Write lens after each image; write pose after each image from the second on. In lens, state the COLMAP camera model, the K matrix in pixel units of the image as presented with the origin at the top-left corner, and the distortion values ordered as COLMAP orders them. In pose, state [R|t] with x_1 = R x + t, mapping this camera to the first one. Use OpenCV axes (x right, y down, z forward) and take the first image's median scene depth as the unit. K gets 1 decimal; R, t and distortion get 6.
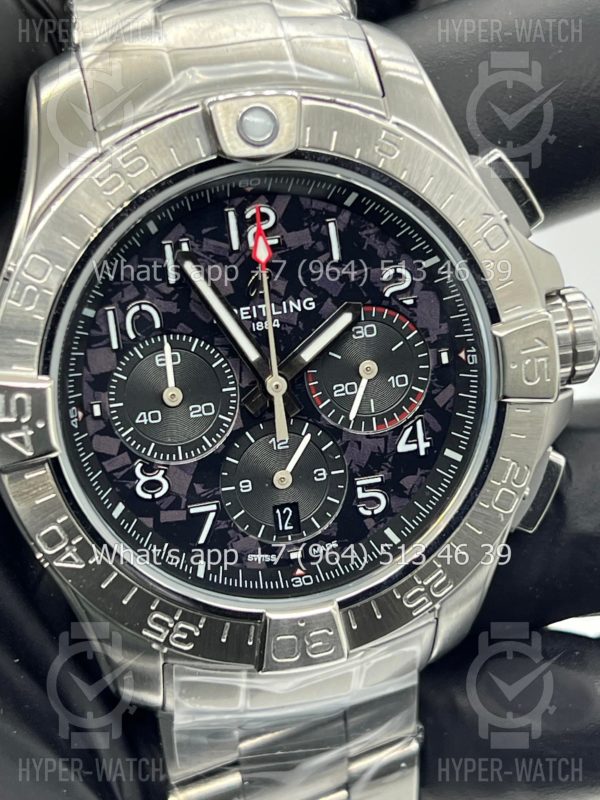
lens RADIAL K [[1941.9, 0, 301.2], [0, 1941.9, 401.6], [0, 0, 1]] dist [0.296023, 0.000000]
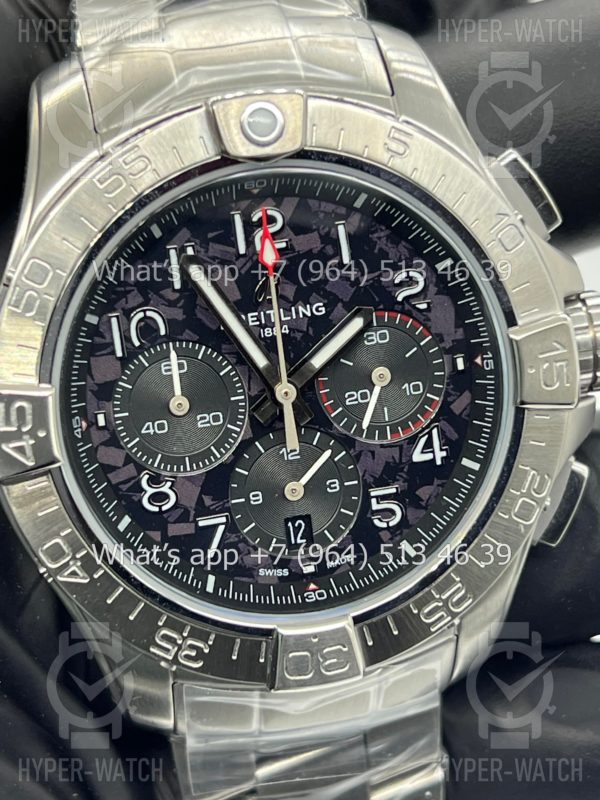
lens RADIAL K [[1941.9, 0, 300.5], [0, 1941.9, 398.2], [0, 0, 1]] dist [0.296023, 0.000000]
pose [[0.999529, -0.011508, -0.028450, 0.021965], [0.010534, 0.999361, -0.034160, 0.027334], [0.028825, 0.033845, 0.999011, 0.030642]]
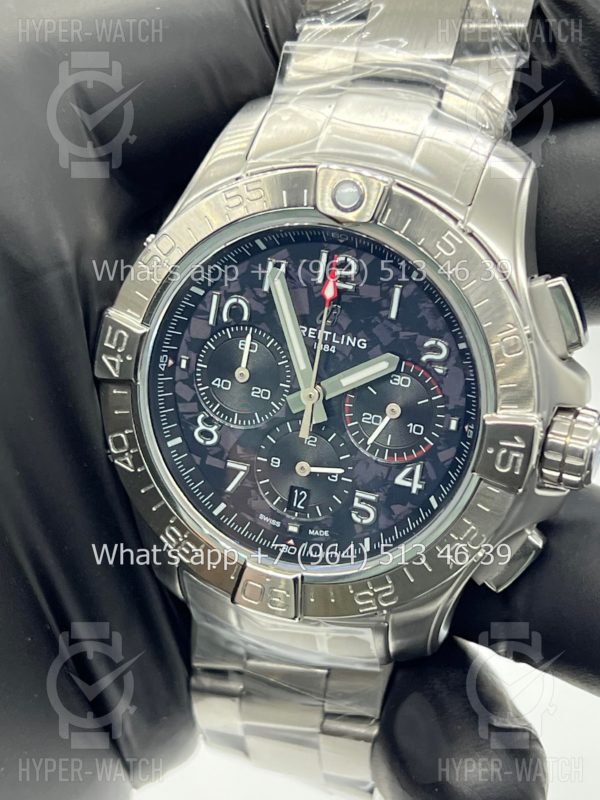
lens RADIAL K [[1941.9, 0, 297.9], [0, 1941.9, 395.5], [0, 0, 1]] dist [0.296023, 0.000000]
pose [[0.839828, 0.354217, -0.411363, 0.490934], [-0.339718, 0.933992, 0.110683, -0.142644], [0.423415, 0.046793, 0.904726, -0.137171]]
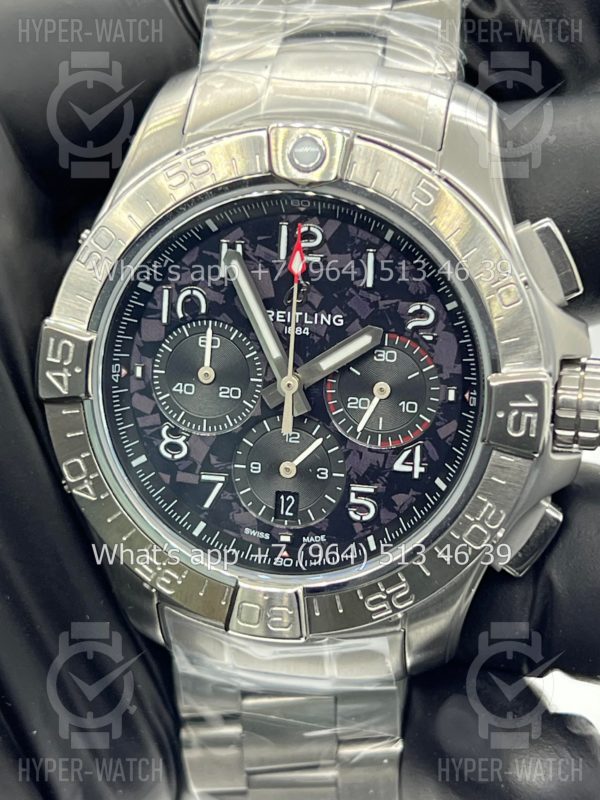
lens RADIAL K [[1941.9, 0, 316.0], [0, 1941.9, 403.0], [0, 0, 1]] dist [0.296023, 0.000000]
pose [[0.918632, 0.215547, -0.331142, 0.371654], [-0.224019, 0.974500, 0.012864, -0.015483], [0.325470, 0.062365, 0.943493, -0.053718]]
